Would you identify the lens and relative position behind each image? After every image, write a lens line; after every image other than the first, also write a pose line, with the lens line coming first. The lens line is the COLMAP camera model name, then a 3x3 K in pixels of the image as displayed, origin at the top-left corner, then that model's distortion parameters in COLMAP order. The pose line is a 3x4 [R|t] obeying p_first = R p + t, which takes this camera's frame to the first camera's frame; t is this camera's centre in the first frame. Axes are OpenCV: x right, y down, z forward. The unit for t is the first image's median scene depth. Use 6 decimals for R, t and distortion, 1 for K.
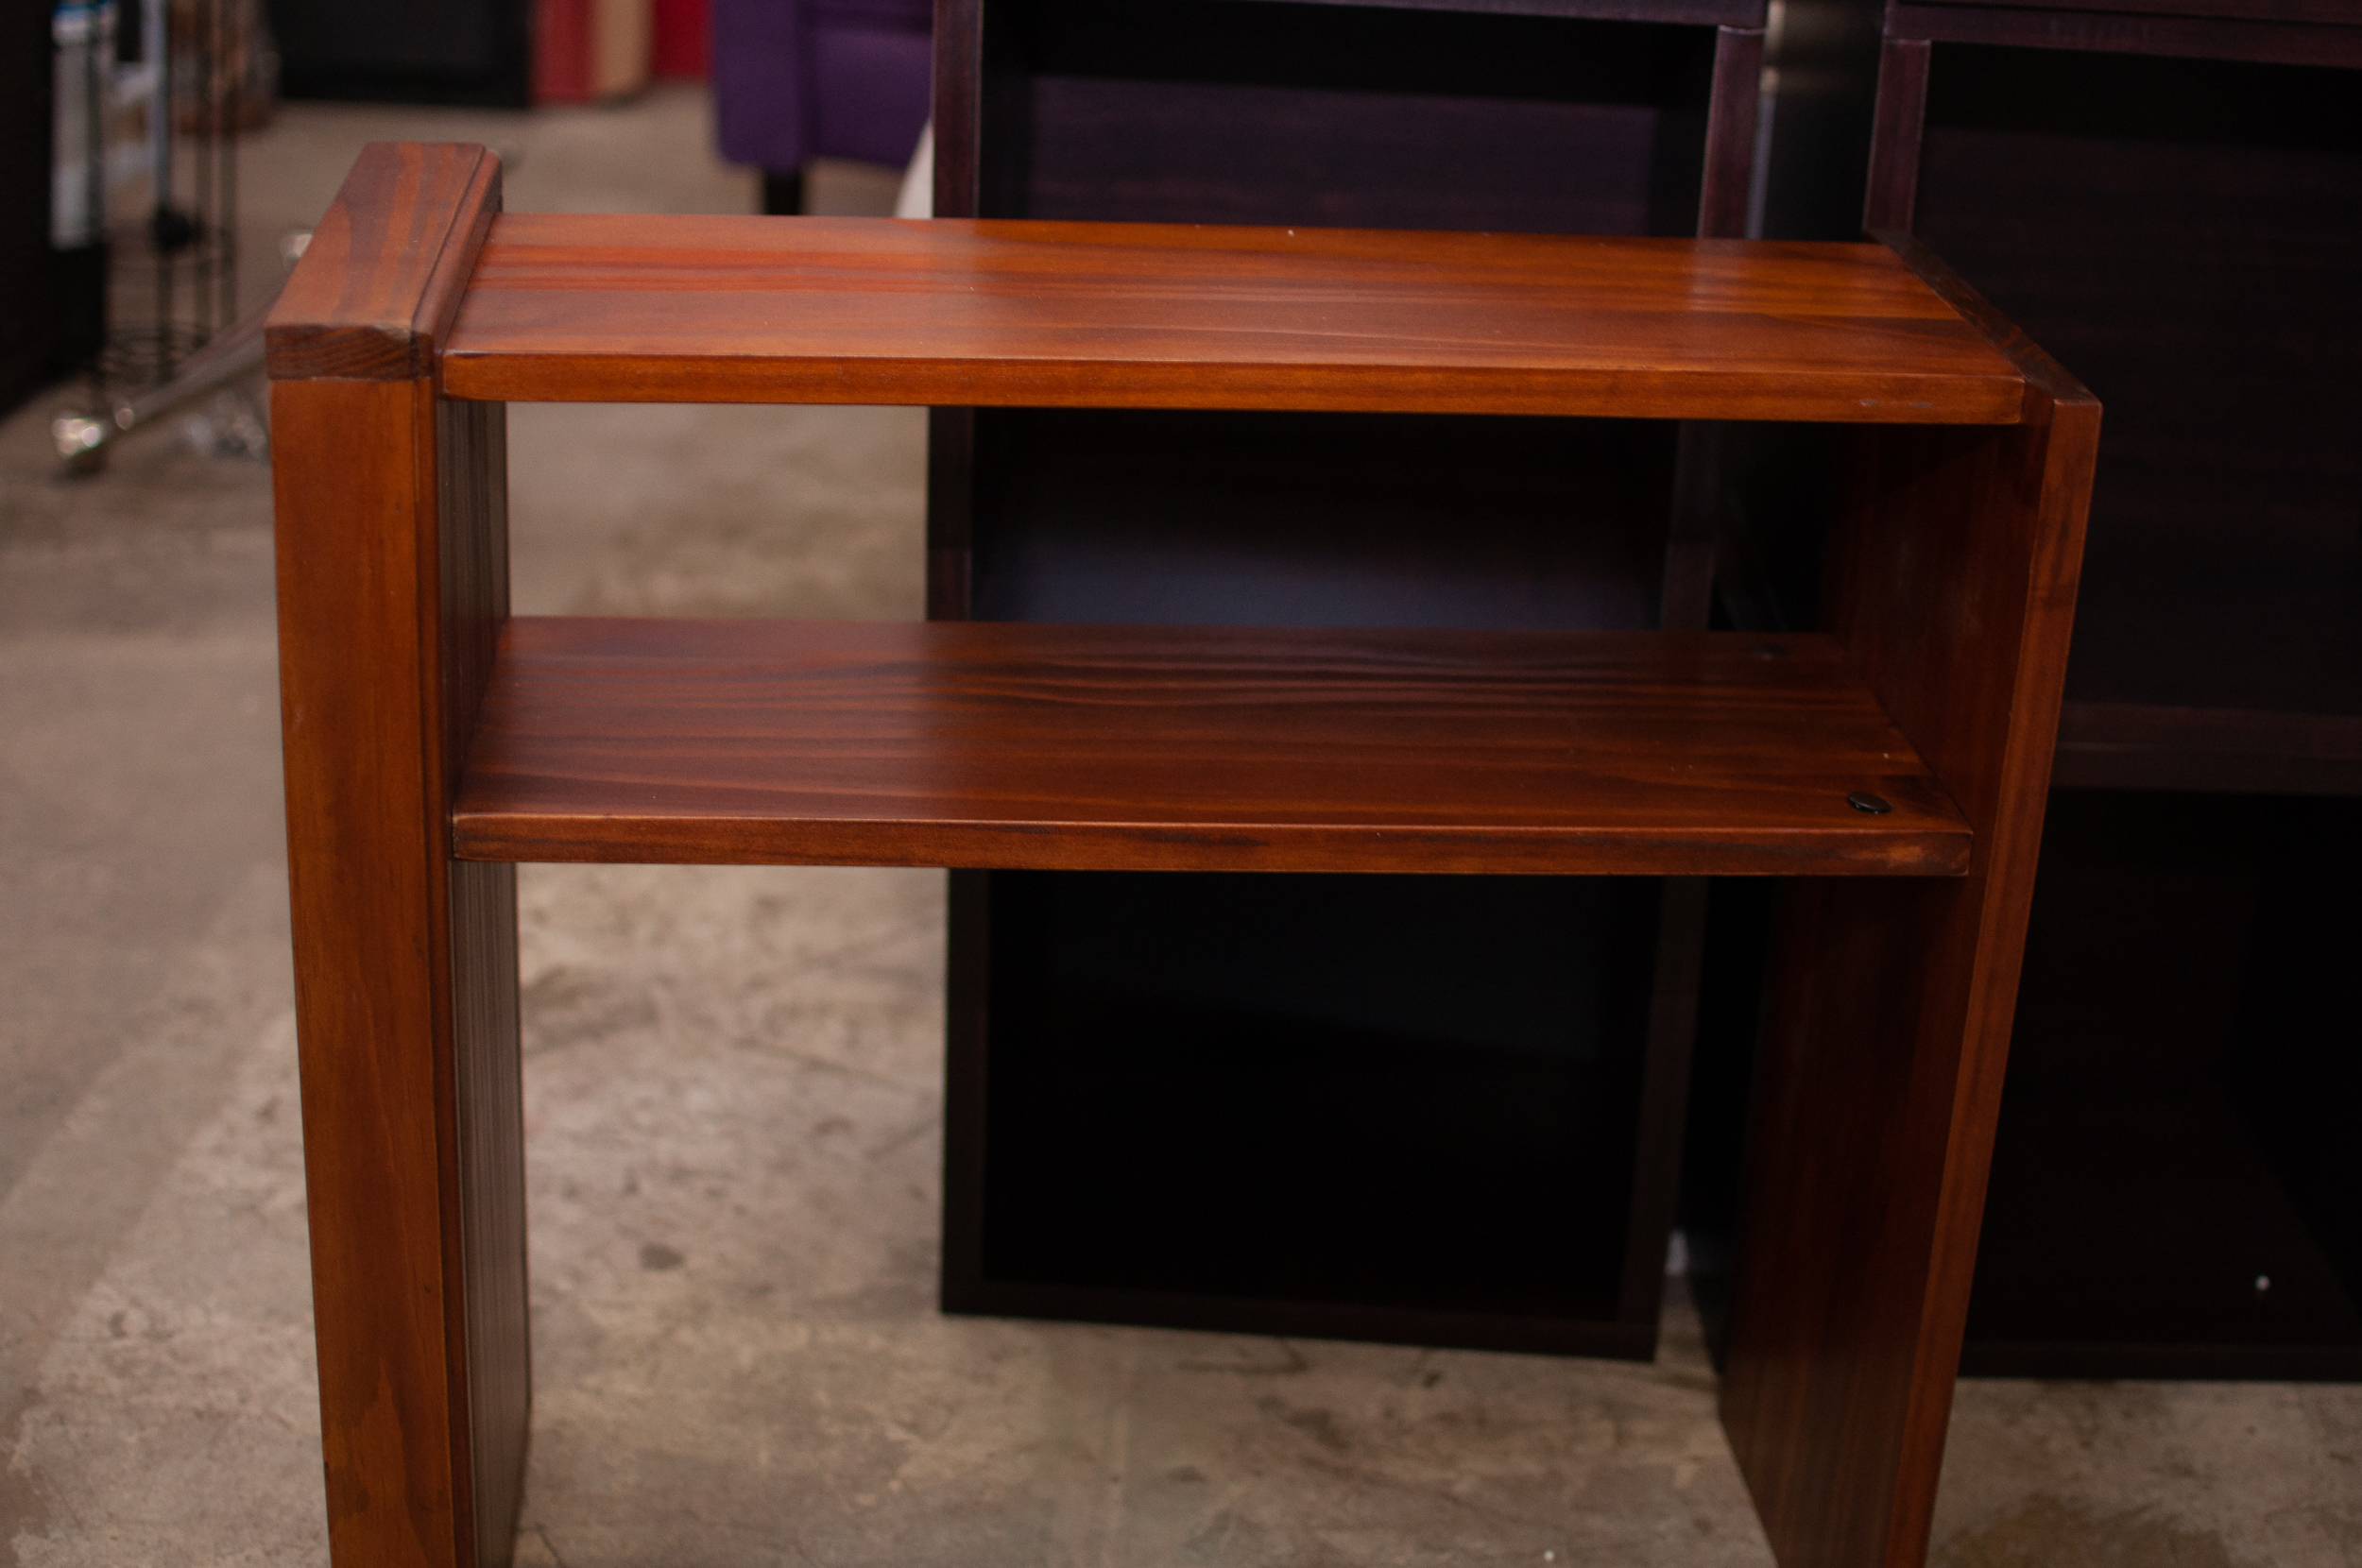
lens RADIAL K [[3614.8, 0, 1181.0], [0, 3614.8, 784.0], [0, 0, 1]] dist [-0.182672, 0.130740]
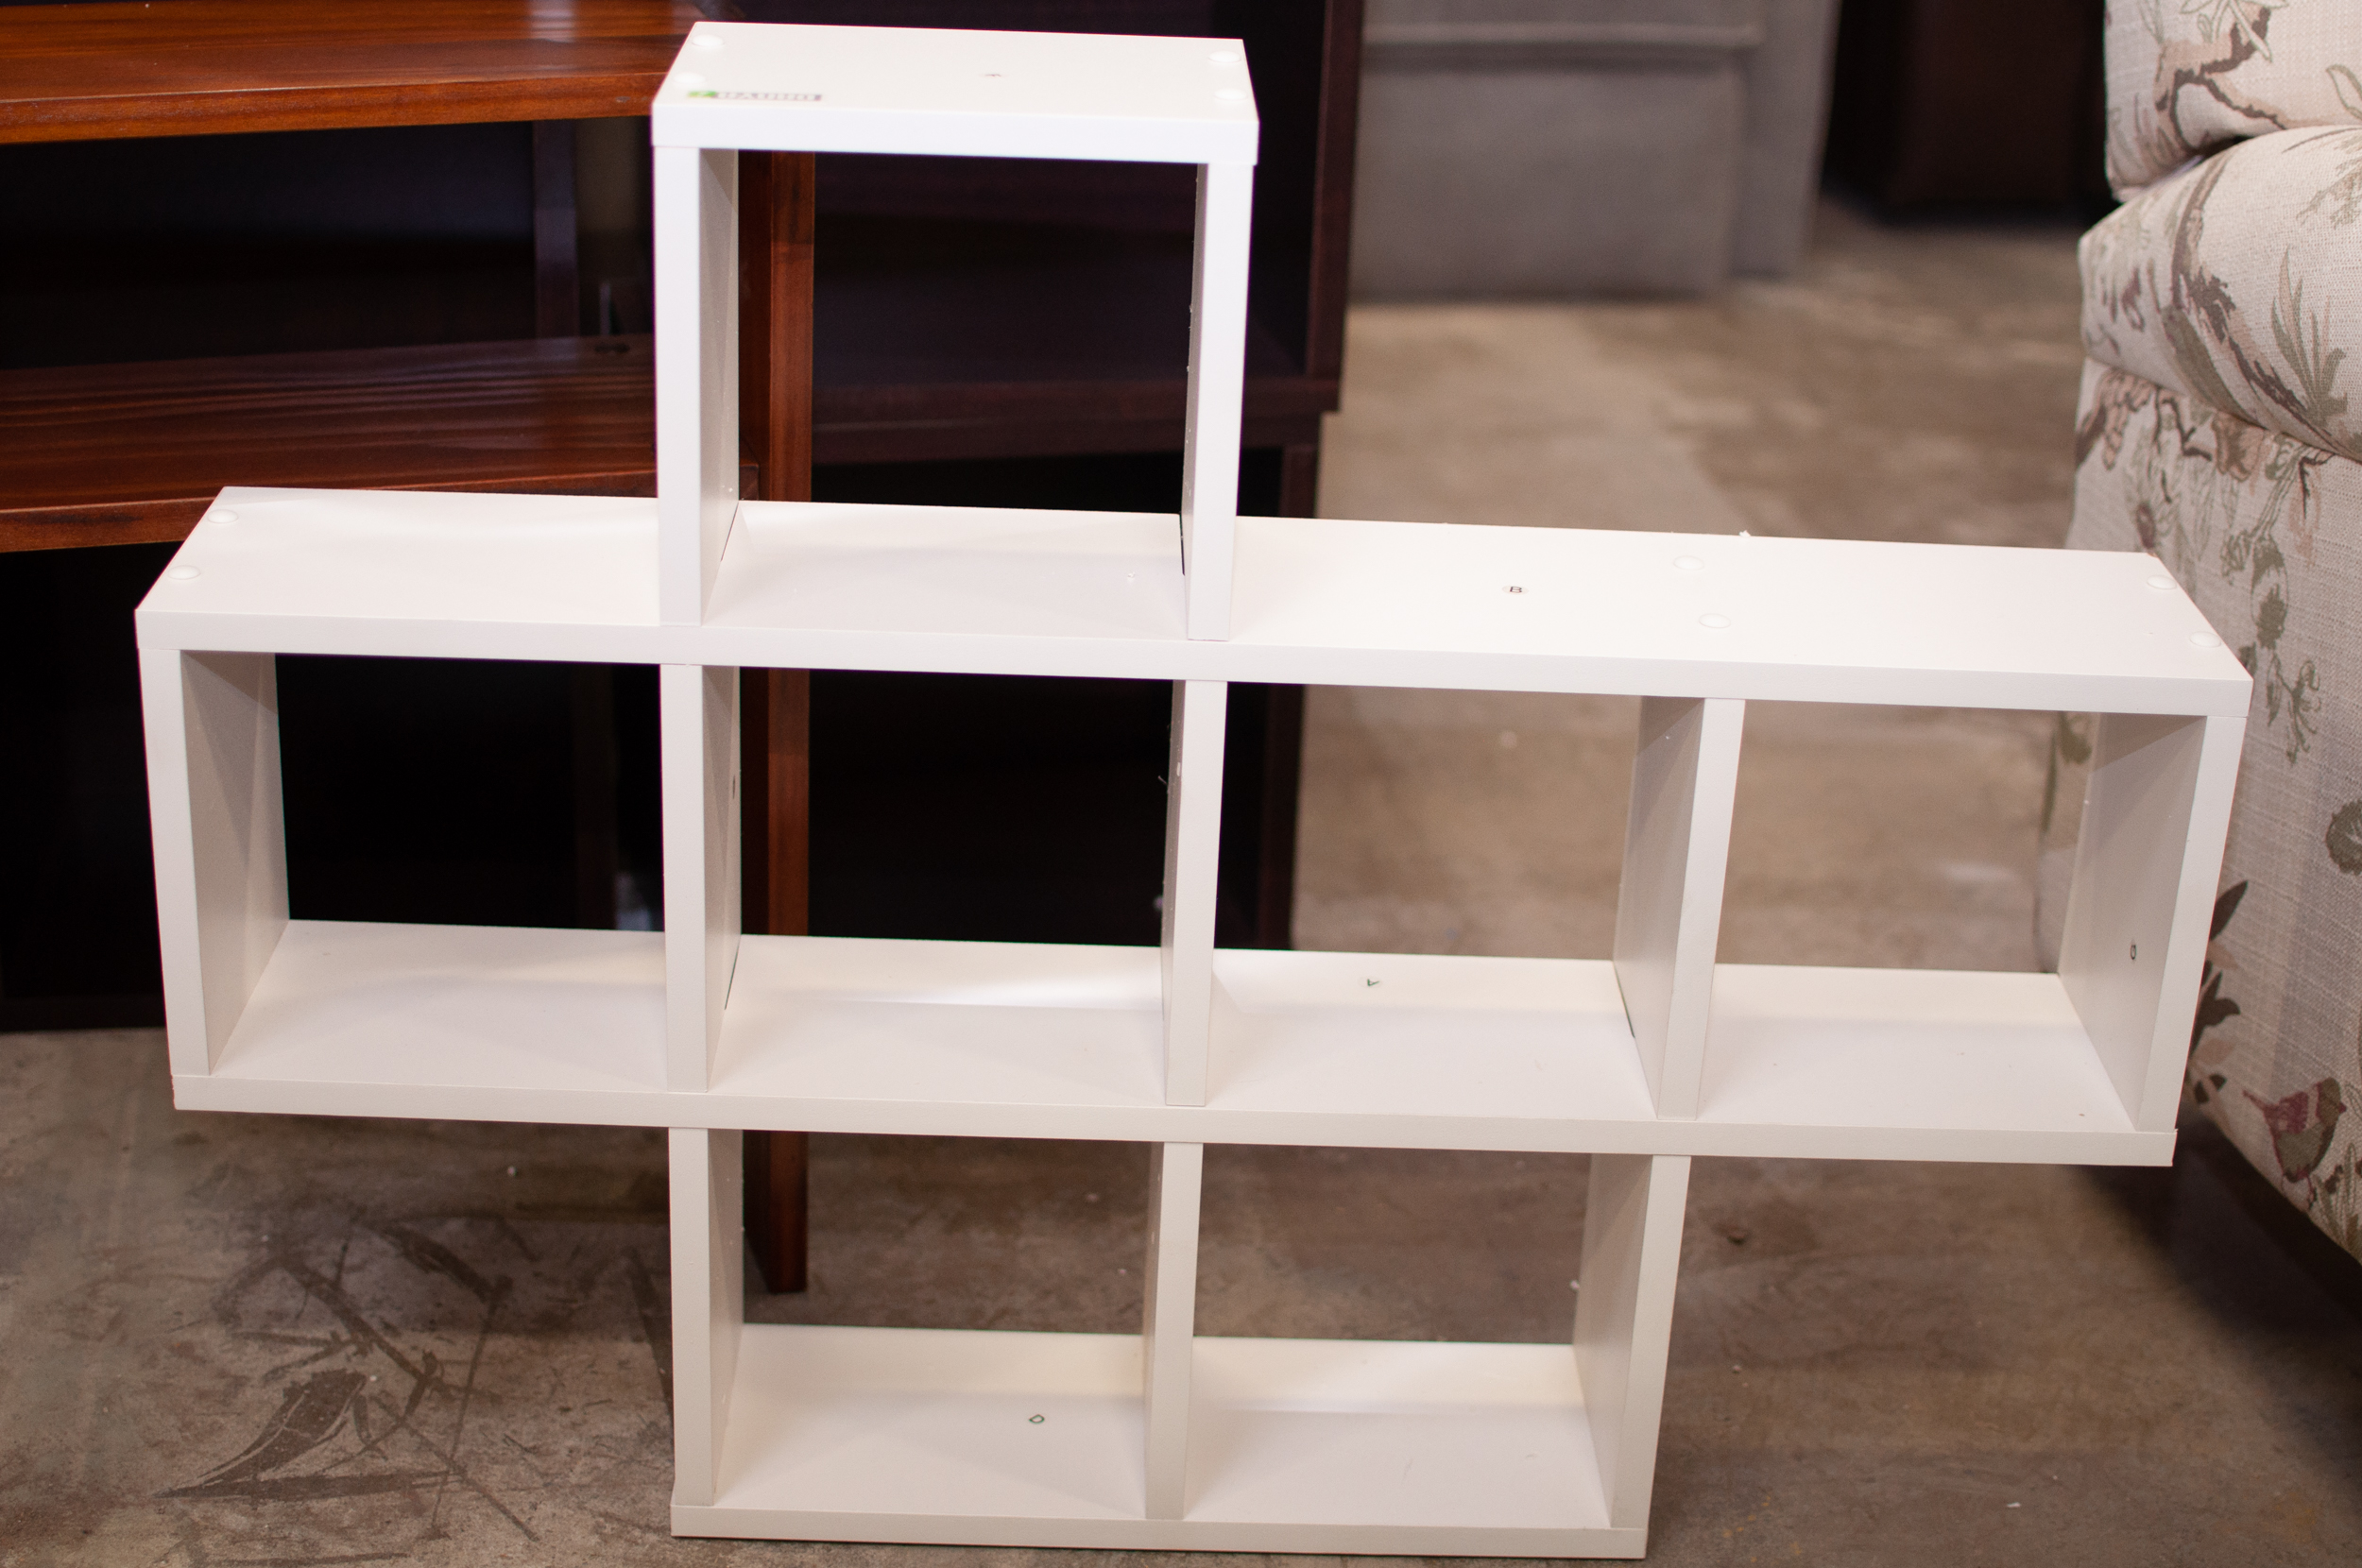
lens RADIAL K [[3614.8, 0, 1181.0], [0, 3614.8, 784.0], [0, 0, 1]] dist [-0.182672, 0.130740]
pose [[0.975397, -0.089706, 0.201377, 0.087674], [0.085953, 0.995924, 0.027323, 0.077450], [-0.203007, -0.009342, 0.979133, -0.144004]]
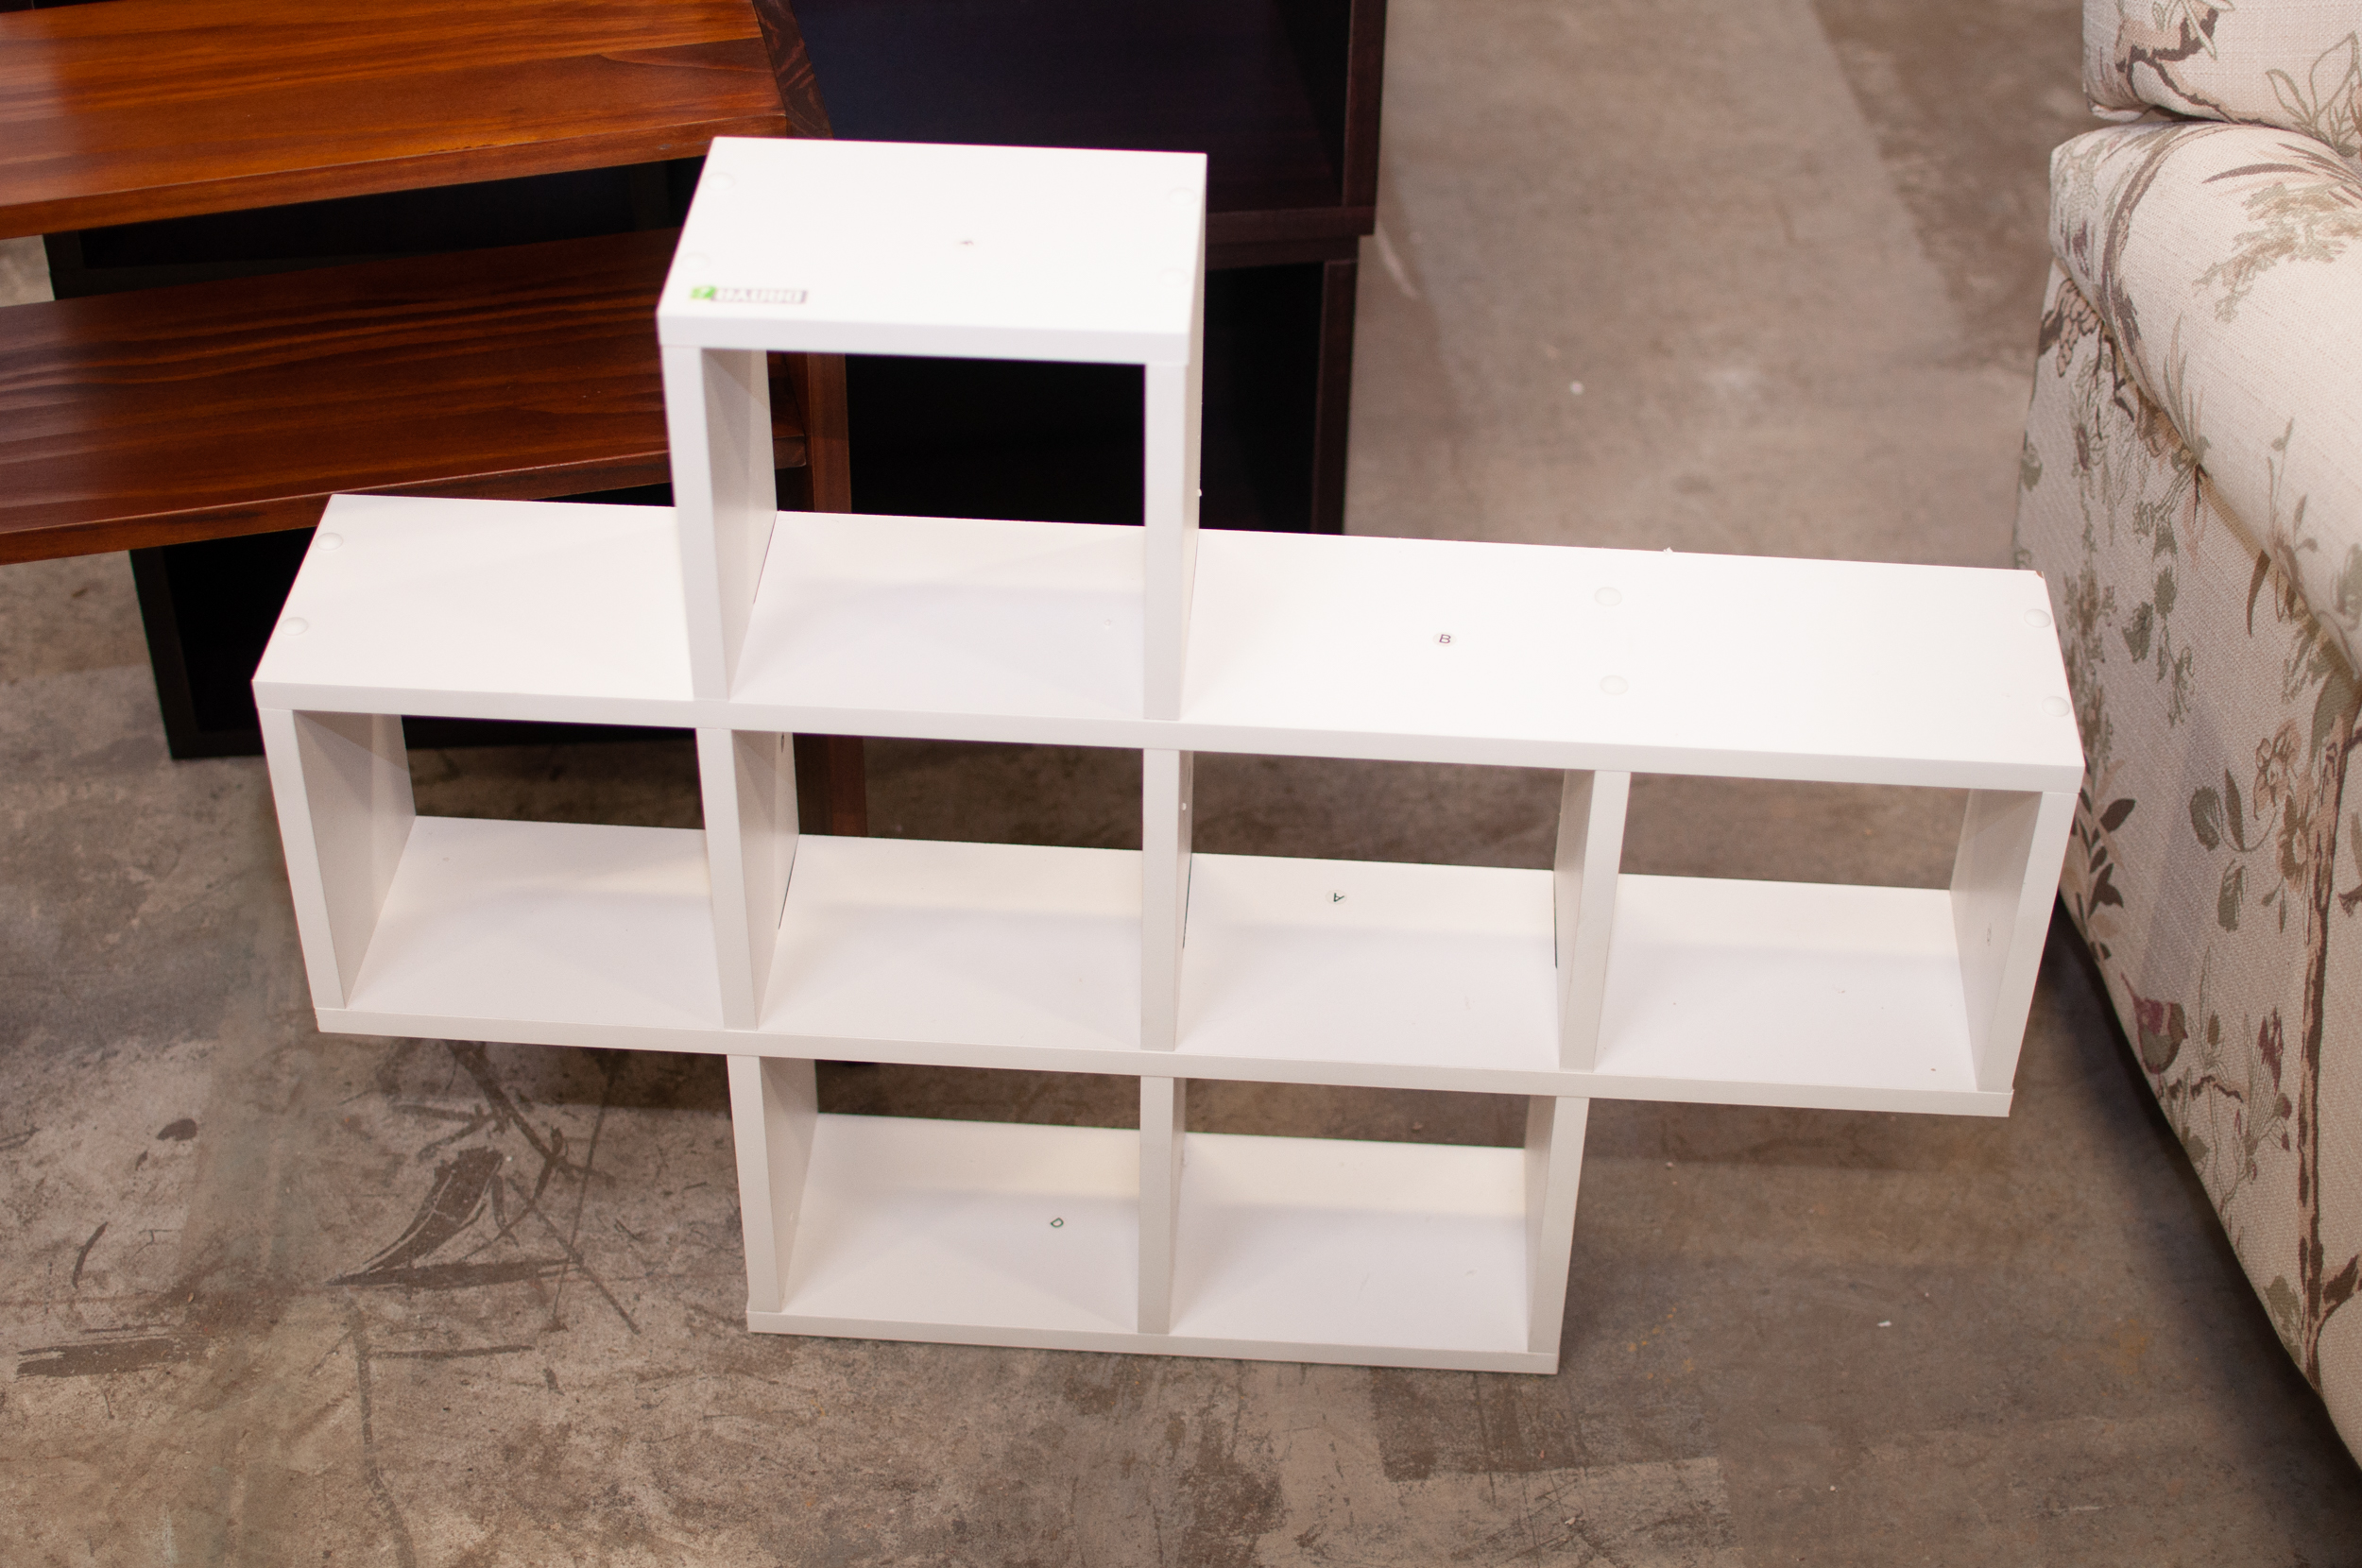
lens RADIAL K [[3614.8, 0, 1181.0], [0, 3614.8, 784.0], [0, 0, 1]] dist [-0.182672, 0.130740]
pose [[0.988866, -0.116694, 0.092335, 0.176835], [0.084819, 0.951853, 0.294588, -0.194714], [-0.122266, -0.283477, 0.951153, -0.251044]]
